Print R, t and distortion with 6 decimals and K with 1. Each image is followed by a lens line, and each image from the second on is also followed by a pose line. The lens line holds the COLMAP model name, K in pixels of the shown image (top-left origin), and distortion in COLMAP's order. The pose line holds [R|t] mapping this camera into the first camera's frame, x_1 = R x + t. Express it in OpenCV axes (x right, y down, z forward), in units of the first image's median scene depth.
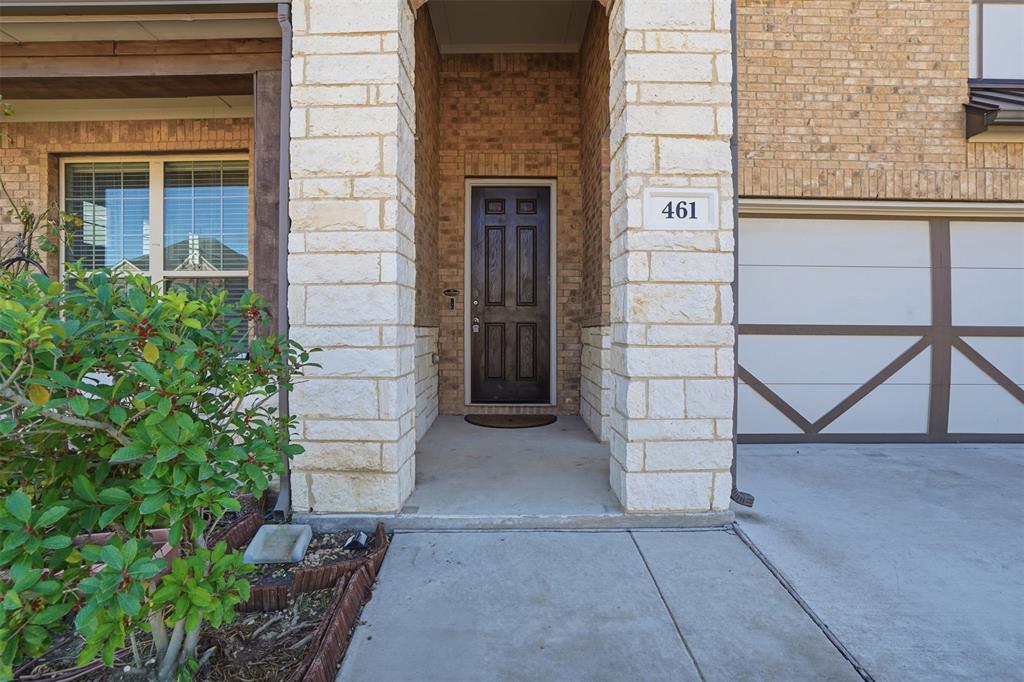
lens RADIAL K [[474.9, 0, 503.7], [0, 474.9, 337.1], [0, 0, 1]] dist [-0.052085, 0.018377]
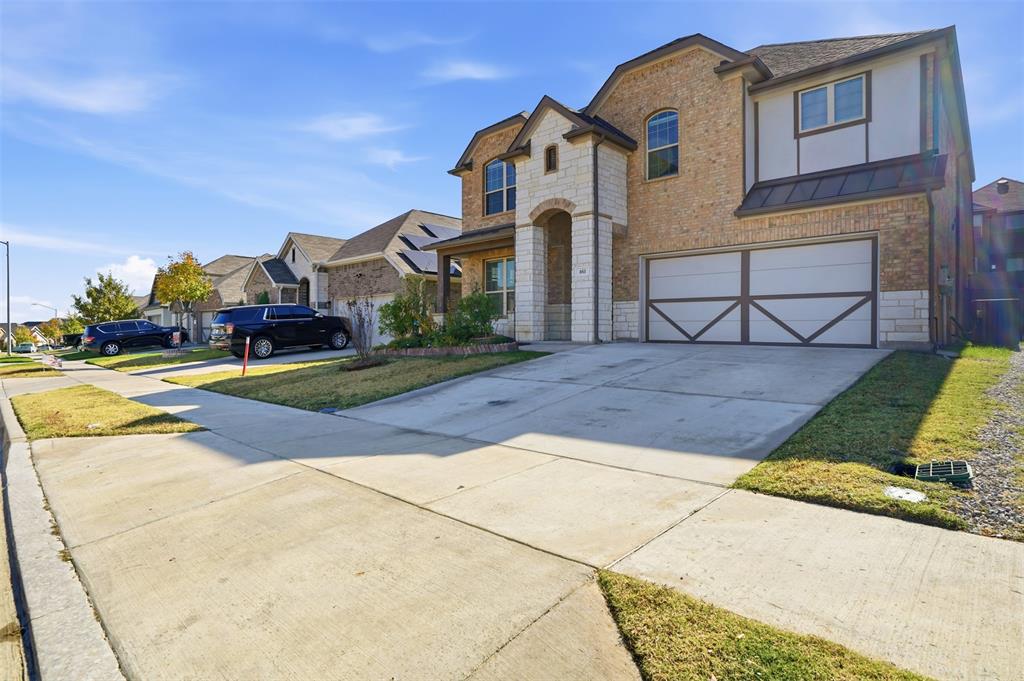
lens RADIAL K [[474.9, 0, 503.7], [0, 474.9, 336.6], [0, 0, 1]] dist [-0.052085, 0.018377]
pose [[0.733176, 0.009606, -0.679971, 1.776997], [-0.012612, 0.999920, 0.000528, 0.212667], [0.679922, 0.008189, 0.733239, -1.702125]]
